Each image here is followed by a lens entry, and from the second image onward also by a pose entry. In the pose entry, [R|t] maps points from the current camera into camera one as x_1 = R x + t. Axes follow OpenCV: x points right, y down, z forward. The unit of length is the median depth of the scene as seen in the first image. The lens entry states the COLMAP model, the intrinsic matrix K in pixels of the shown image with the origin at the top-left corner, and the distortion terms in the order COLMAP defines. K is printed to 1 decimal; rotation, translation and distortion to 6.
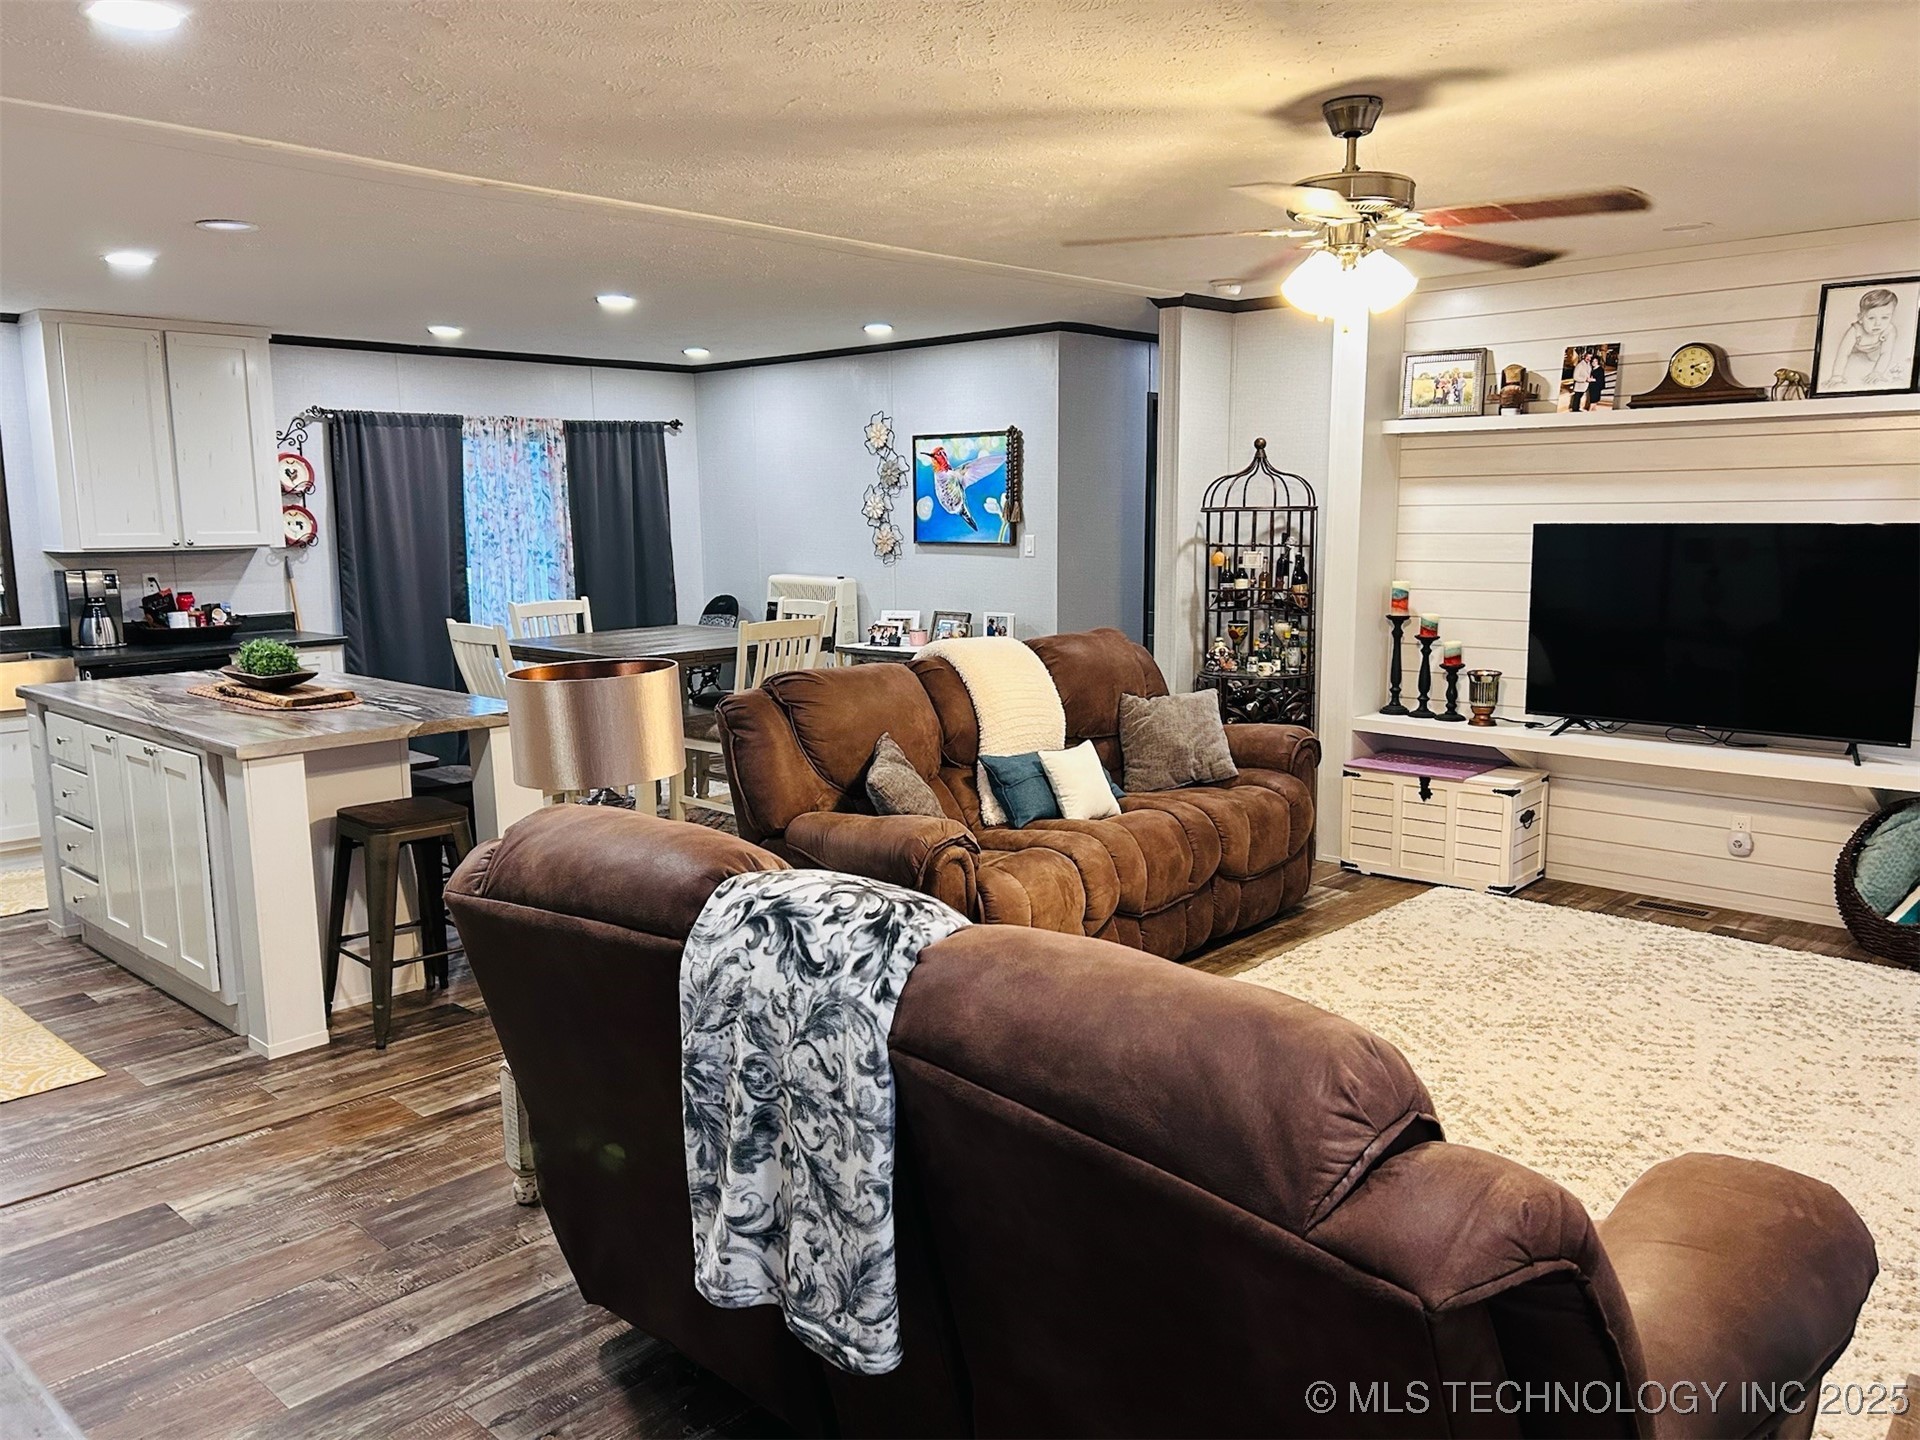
lens RADIAL K [[1451.6, 0, 948.5], [0, 1451.6, 725.0], [0, 0, 1]] dist [0.054972, -0.053317]
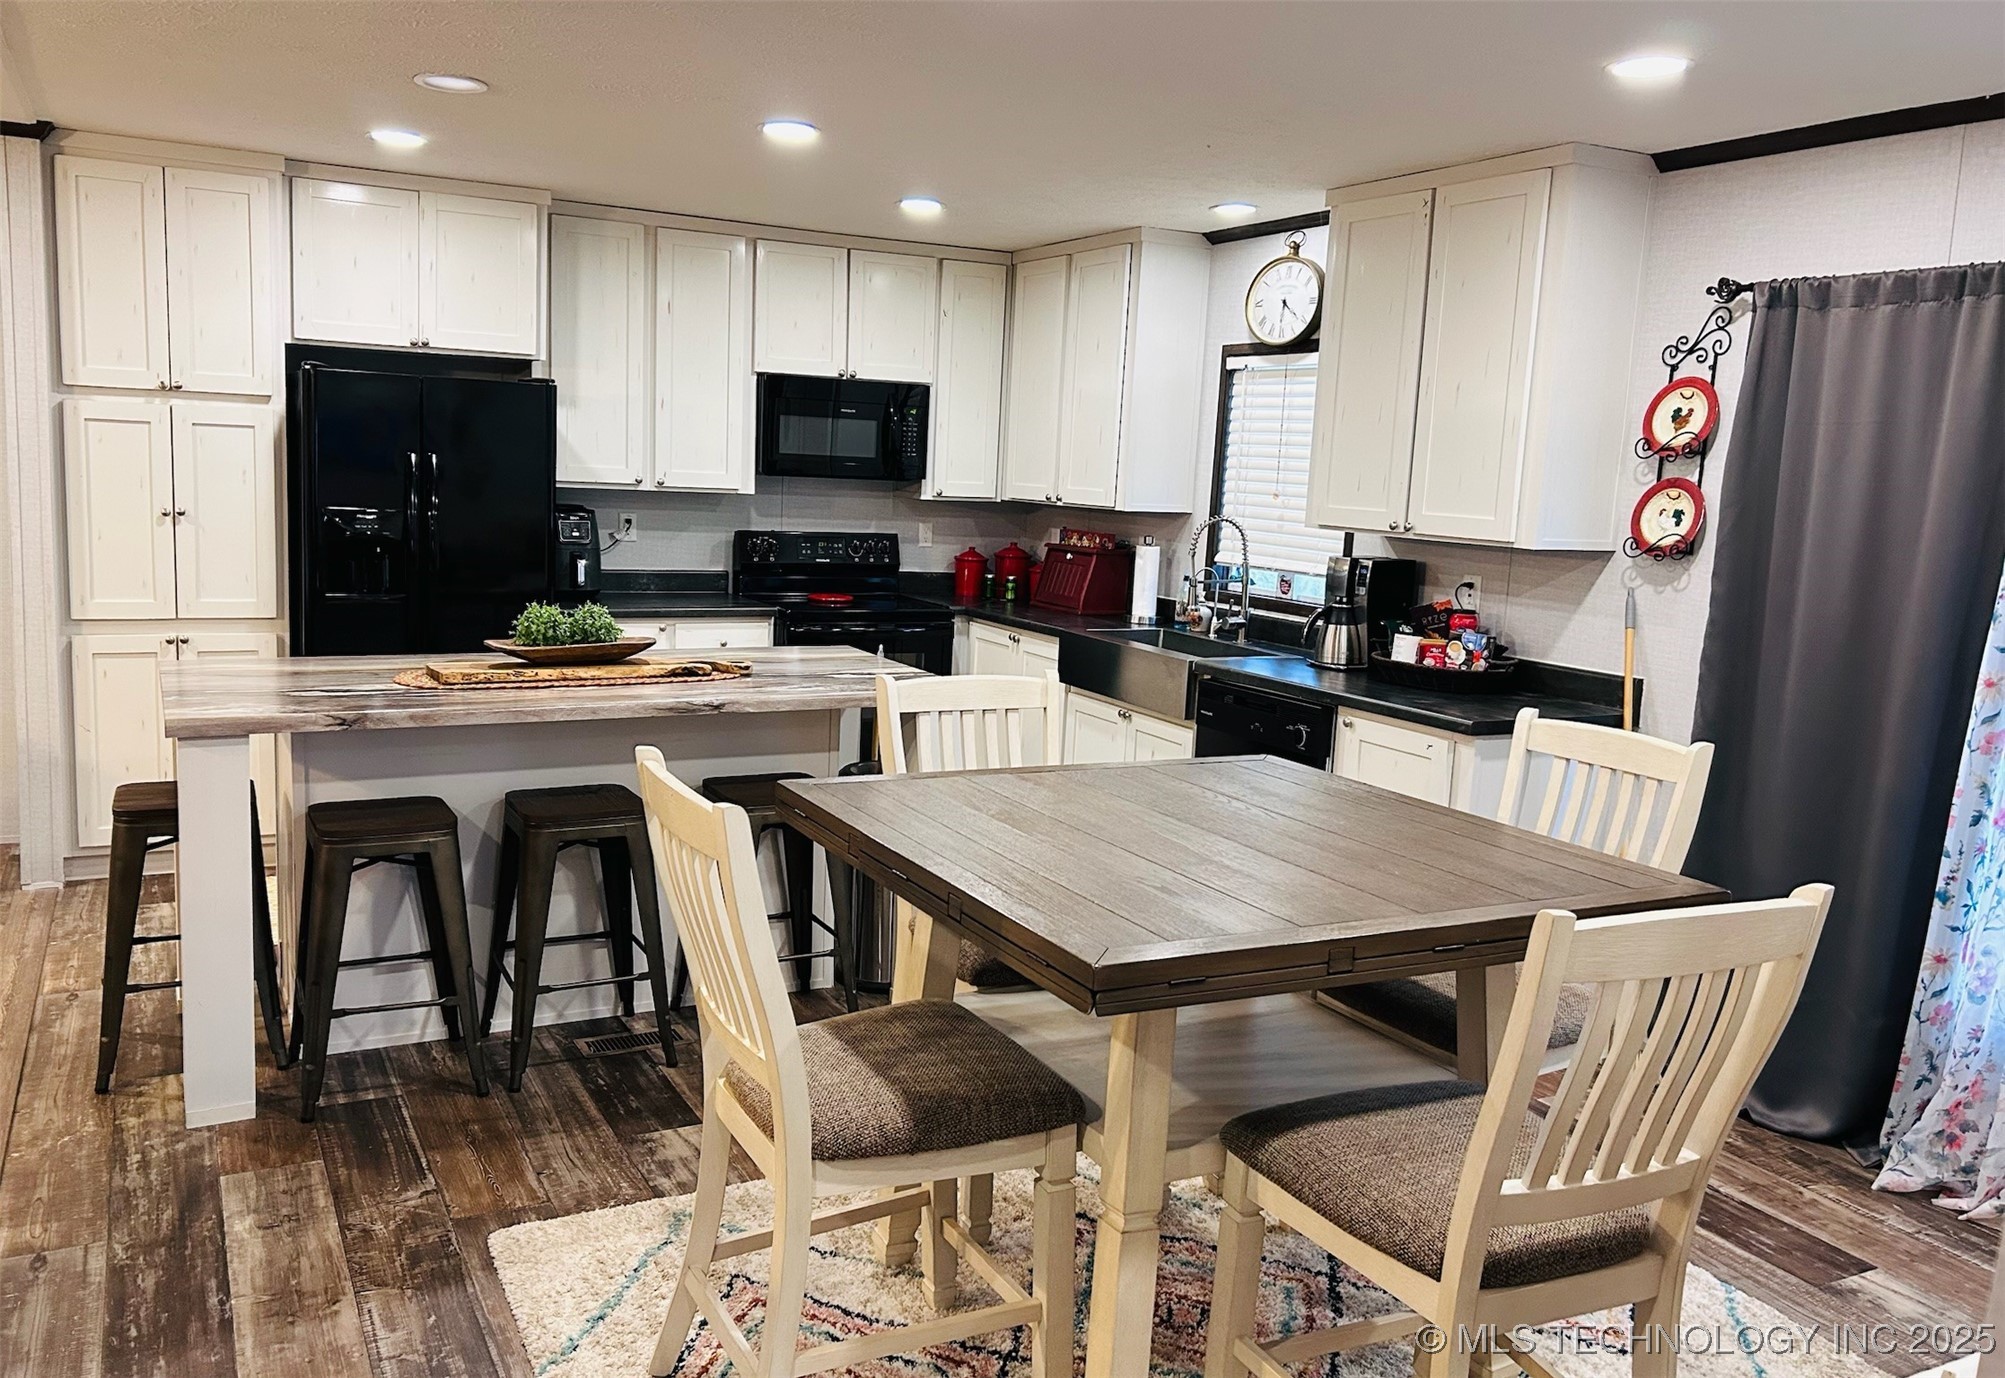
lens RADIAL K [[1579.1, 0, 985.5], [0, 1579.1, 685.4], [0, 0, 1]] dist [0.078147, -0.056551]
pose [[-0.322915, 0.130011, -0.937455, 0.187197], [-0.187233, 0.962168, 0.197933, -0.161191], [0.927723, 0.239438, -0.286356, 1.052425]]
